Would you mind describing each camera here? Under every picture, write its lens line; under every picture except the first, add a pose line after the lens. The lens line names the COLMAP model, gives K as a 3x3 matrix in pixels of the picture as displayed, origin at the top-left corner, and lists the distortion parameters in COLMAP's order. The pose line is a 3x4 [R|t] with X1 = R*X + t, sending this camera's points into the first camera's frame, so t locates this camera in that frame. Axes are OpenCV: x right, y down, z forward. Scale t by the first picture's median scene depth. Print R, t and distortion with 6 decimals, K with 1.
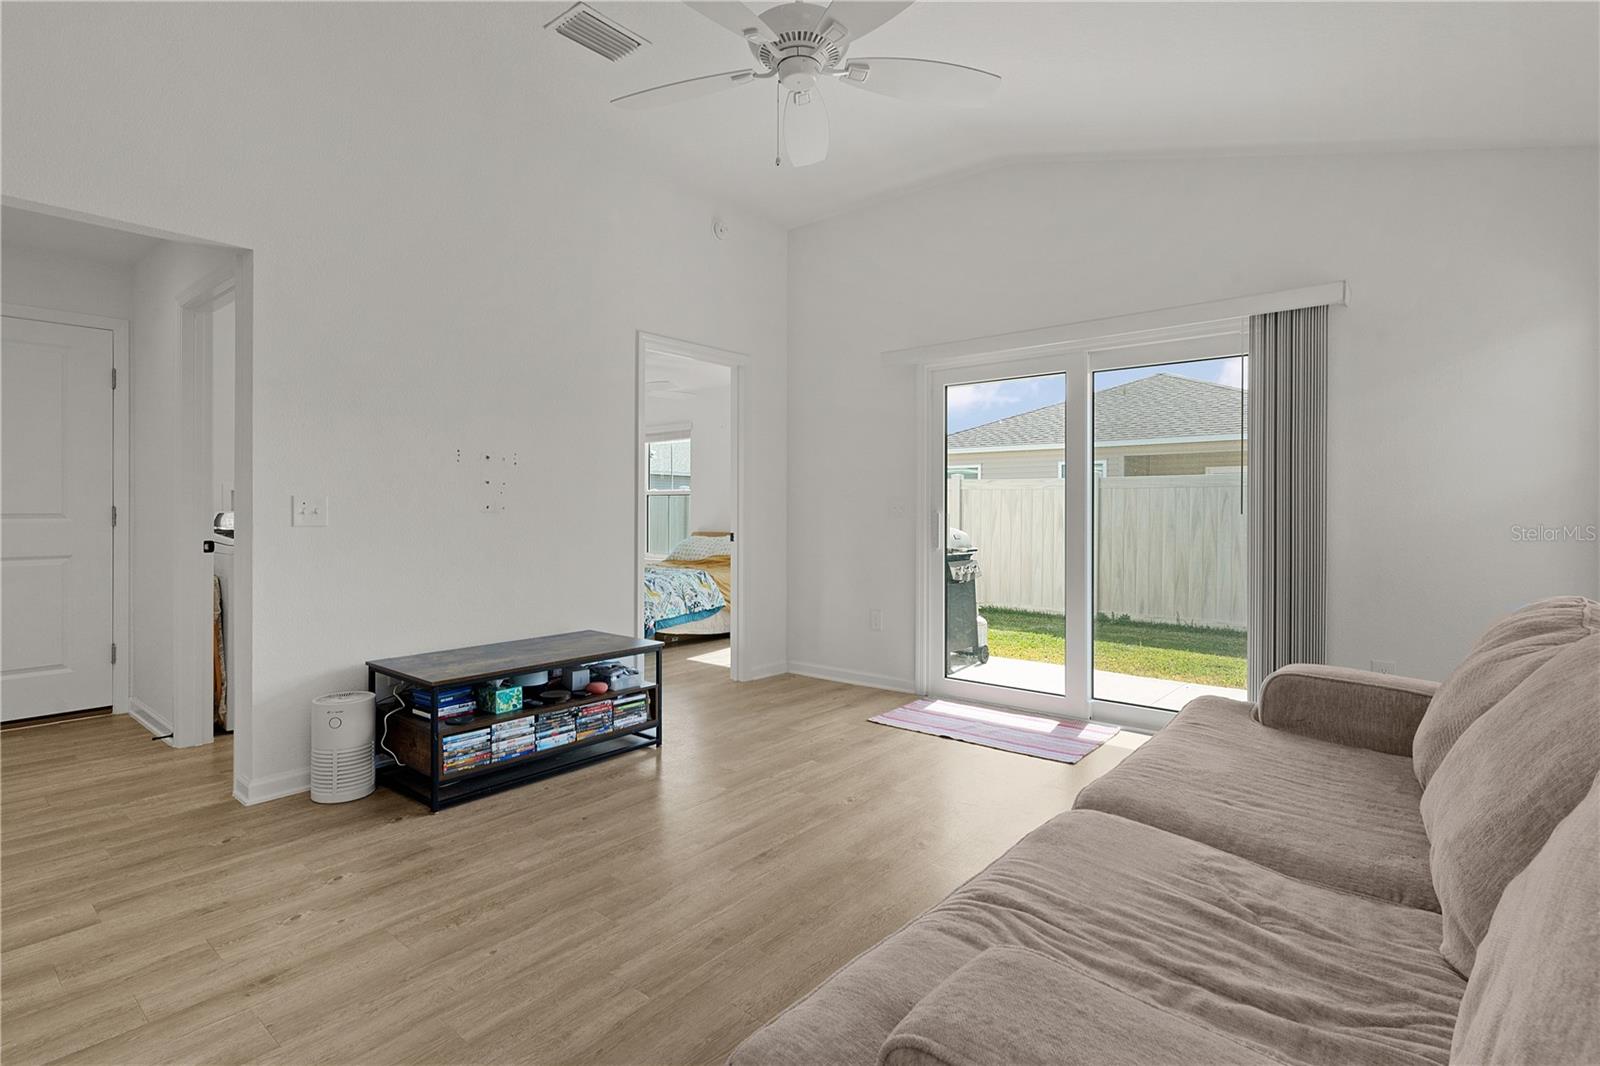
lens RADIAL K [[775.7, 0, 787.9], [0, 775.7, 509.7], [0, 0, 1]] dist [0.002483, 0.001092]
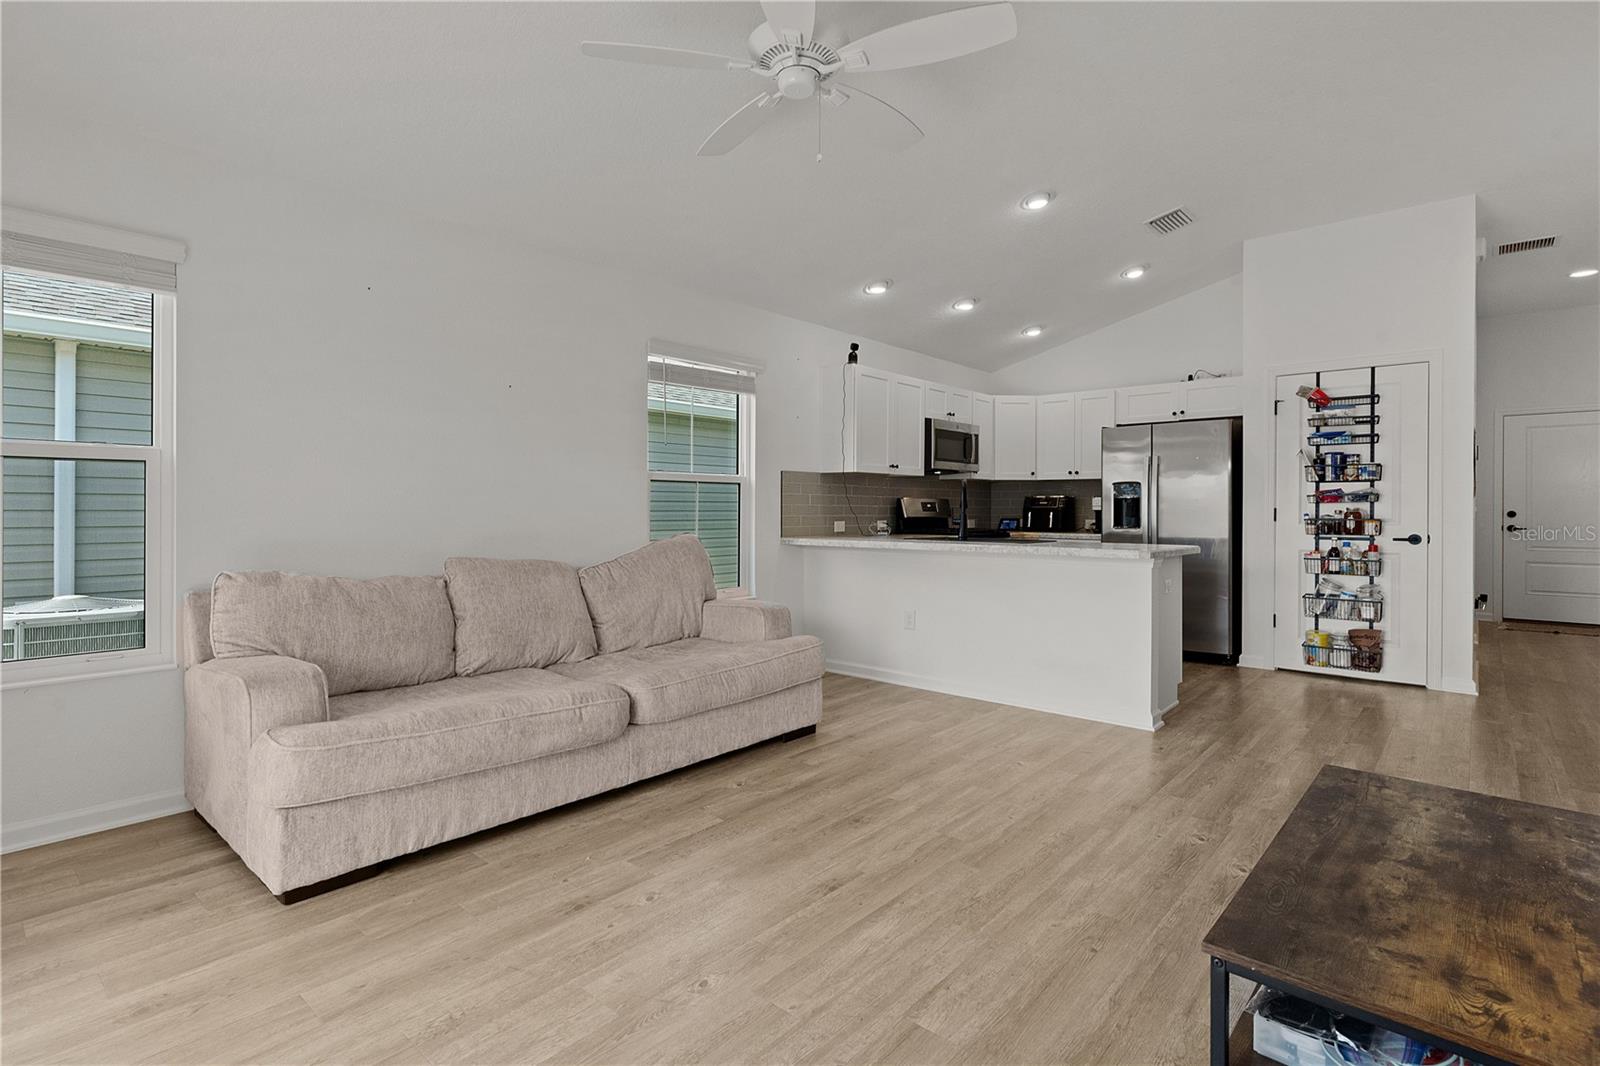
lens RADIAL K [[775.7, 0, 778.7], [0, 775.7, 512.8], [0, 0, 1]] dist [0.002483, 0.001092]
pose [[-0.999300, -0.004758, 0.037108, -0.000093], [-0.004503, 0.999966, 0.006961, -0.002449], [-0.037139, 0.006789, -0.999287, 1.476333]]
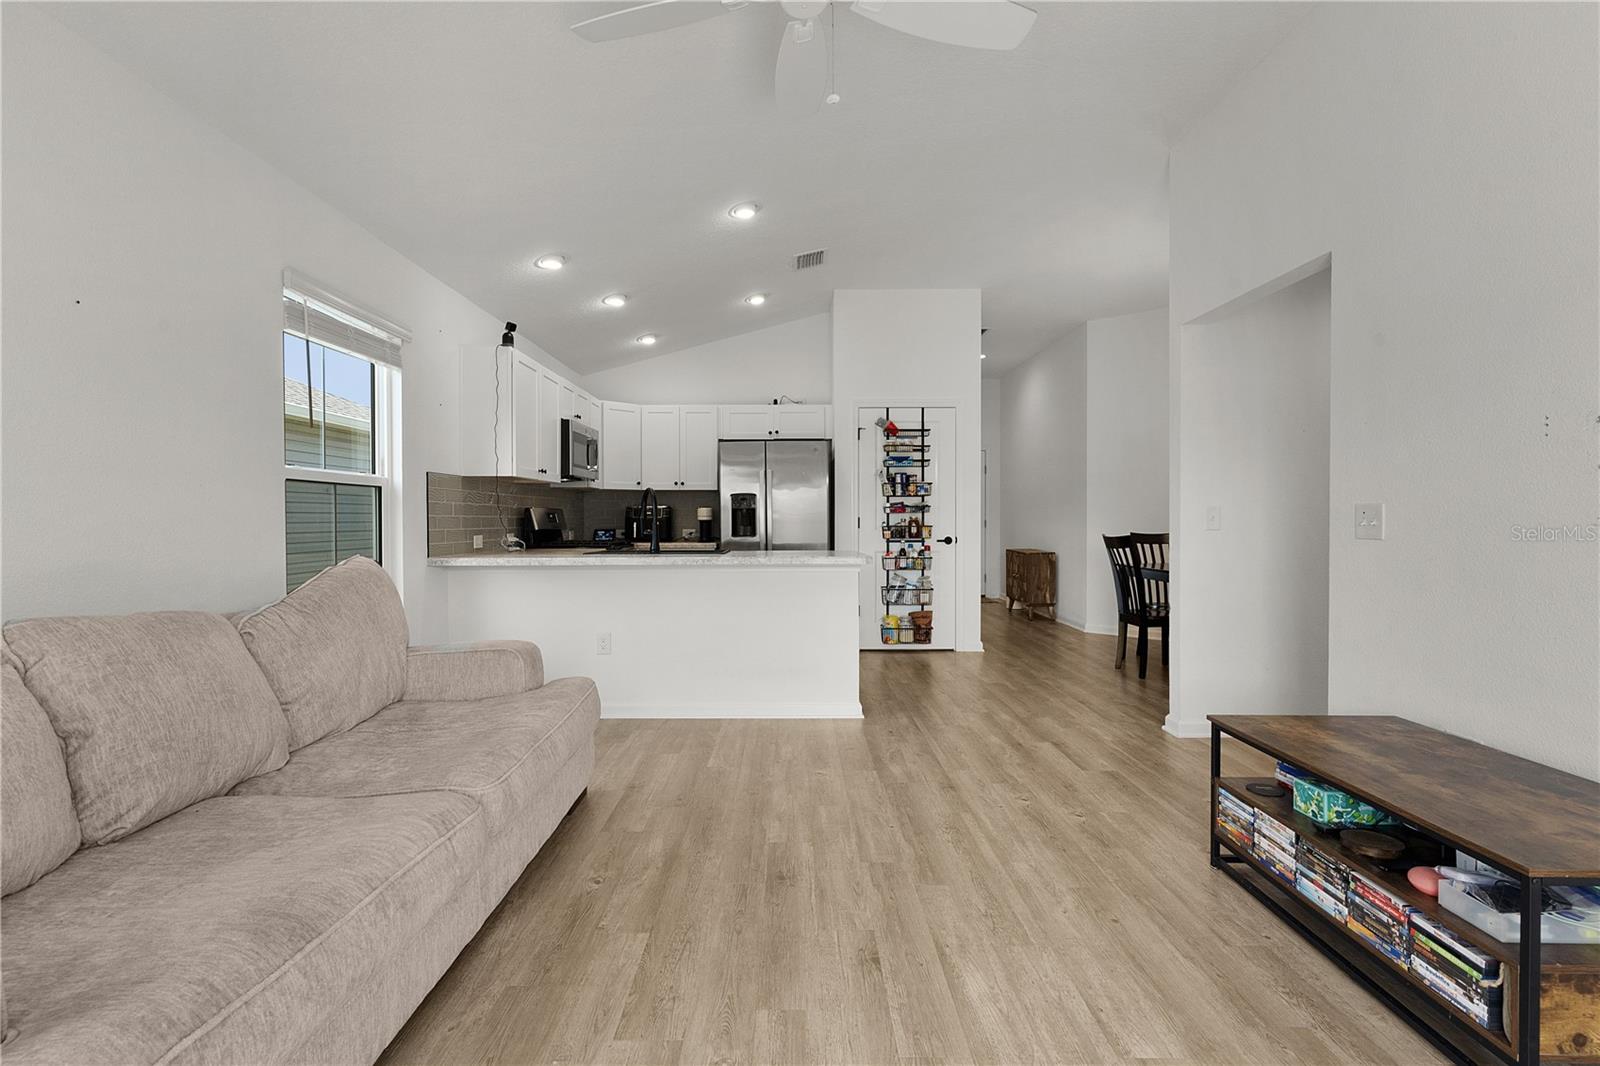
lens RADIAL K [[775.7, 0, 785.3], [0, 775.7, 529.3], [0, 0, 1]] dist [0.002483, 0.001092]
pose [[-0.771072, 0.008801, -0.636688, 0.412908], [0.000623, 0.999914, 0.013067, -0.001449], [0.636748, 0.009678, -0.771011, 1.192127]]
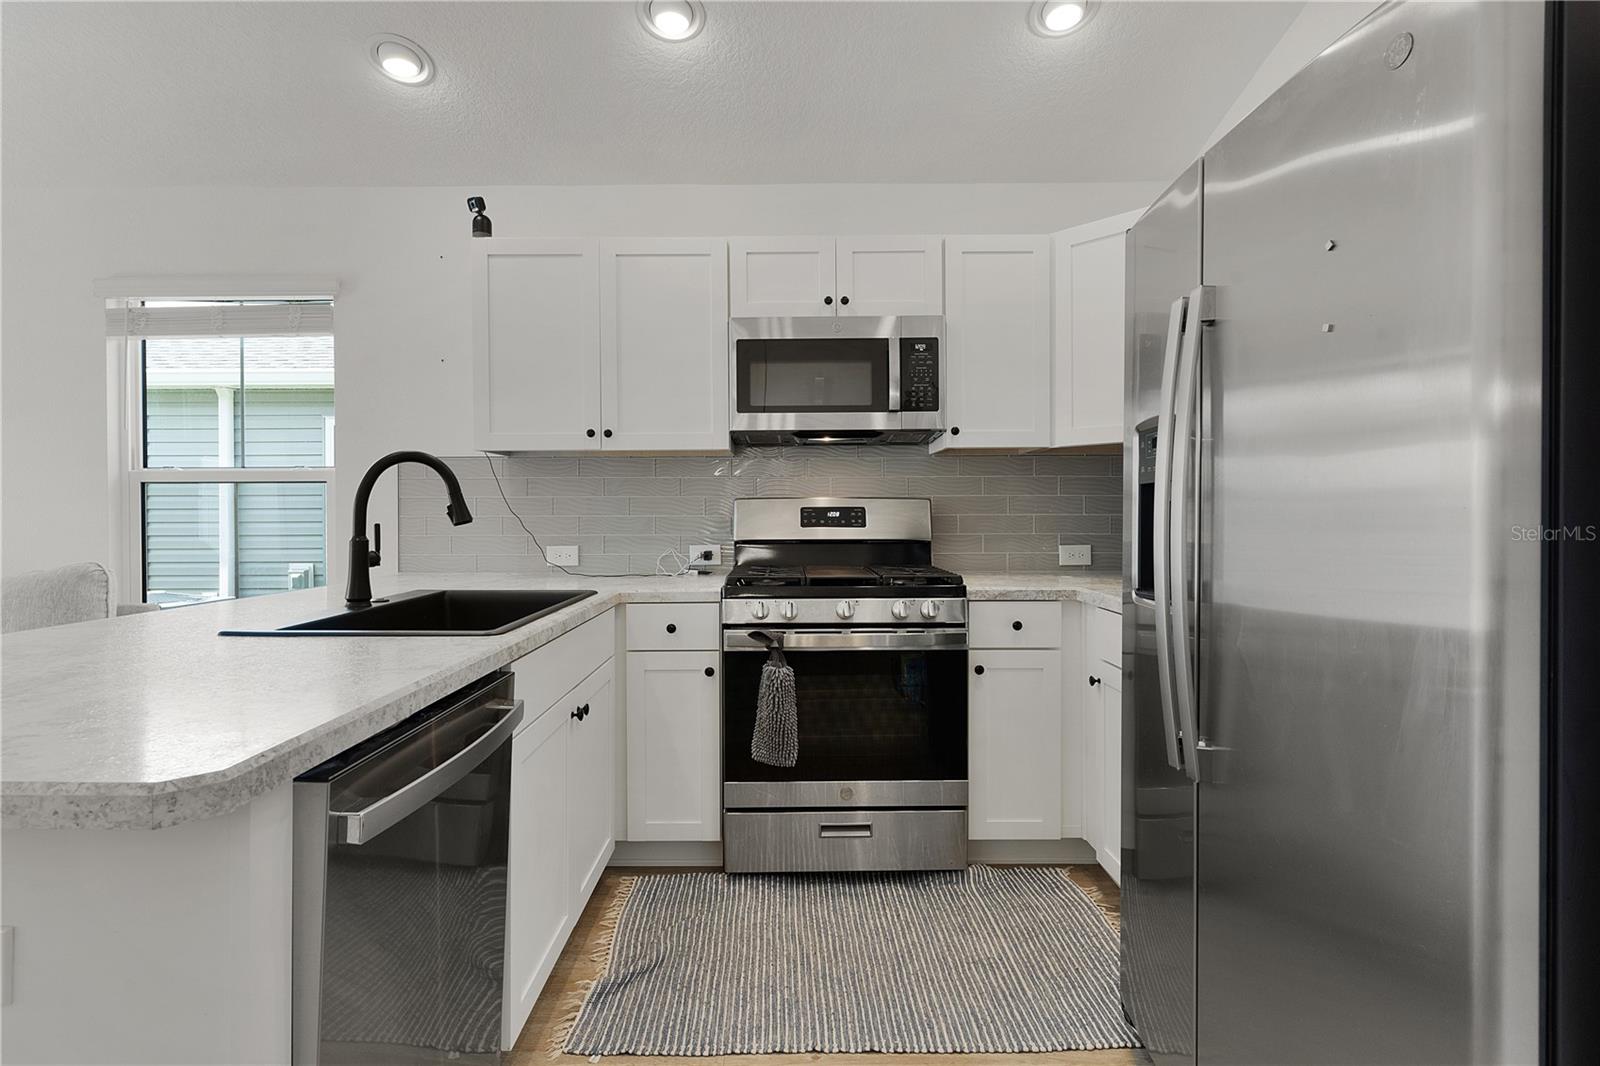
lens RADIAL K [[775.7, 0, 793.8], [0, 775.7, 518.9], [0, 0, 1]] dist [0.002483, 0.001092]
pose [[-0.642042, -0.004832, 0.766654, -0.971663], [0.003078, 0.999956, 0.008880, -0.011385], [-0.766664, 0.008061, -0.641999, 0.078893]]
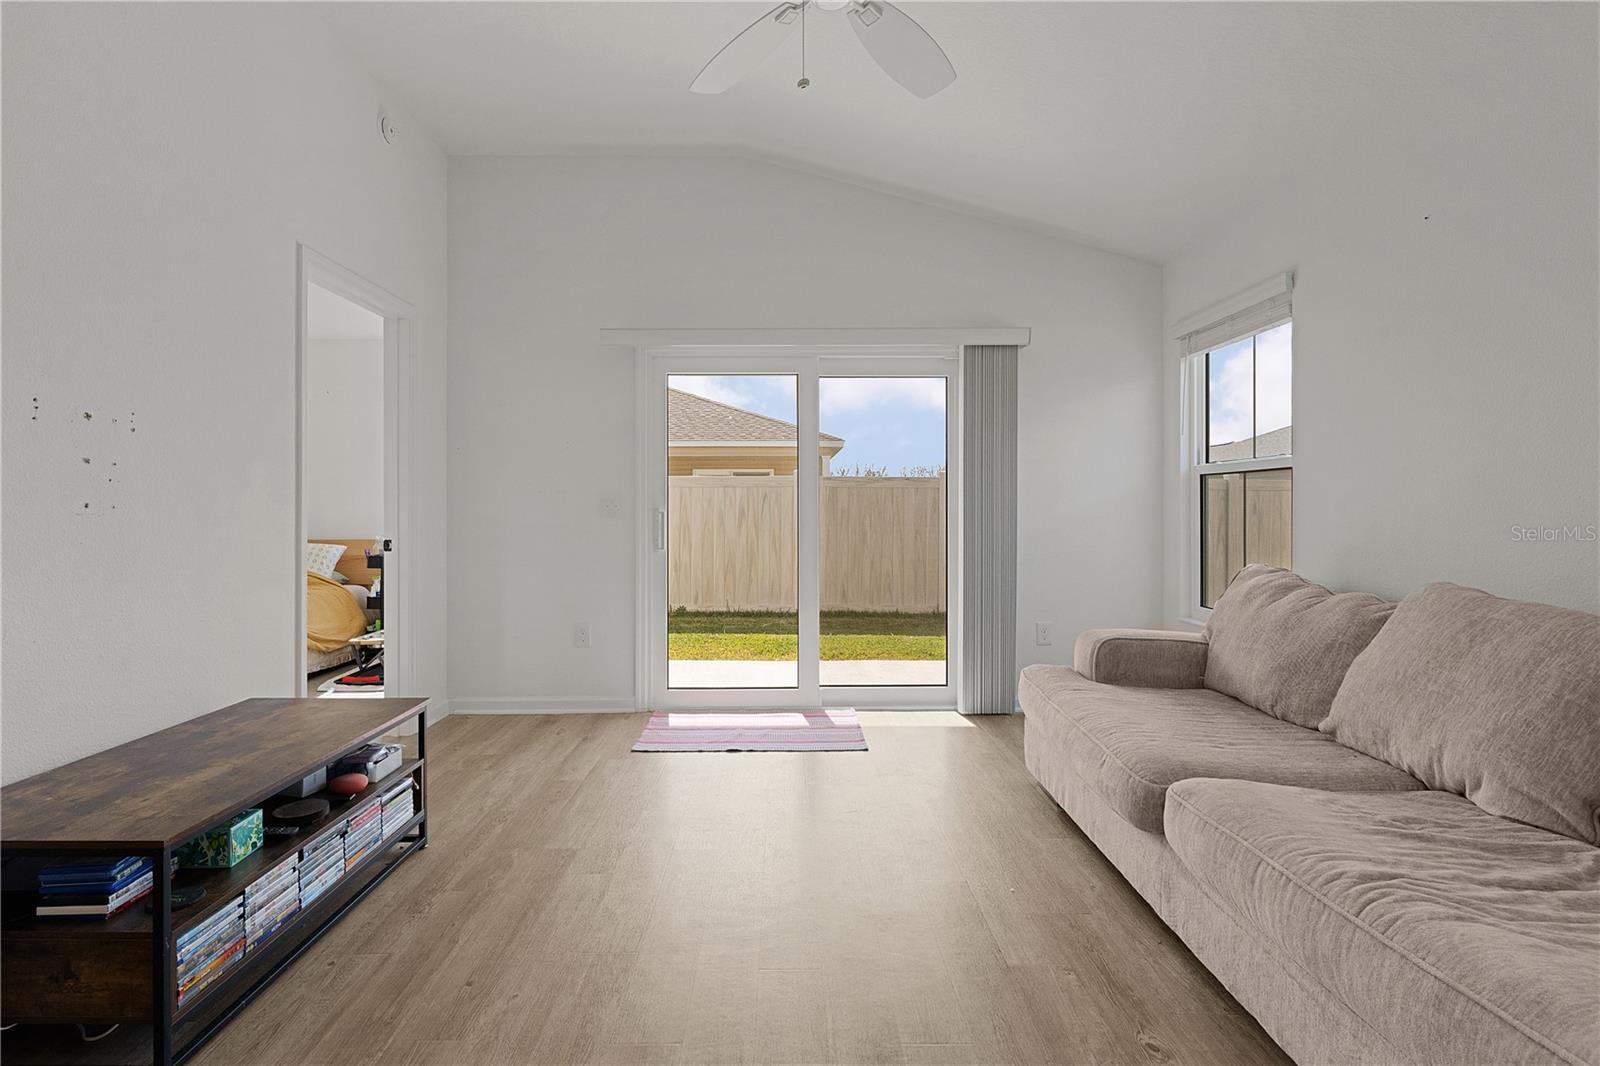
lens RADIAL K [[775.7, 0, 785.5], [0, 775.7, 509.9], [0, 0, 1]] dist [0.002483, 0.001092]
pose [[0.762945, -0.004347, 0.646448, -0.413194], [0.002686, 0.999990, 0.003554, -0.000760], [-0.646457, -0.000975, 0.762949, 0.286305]]
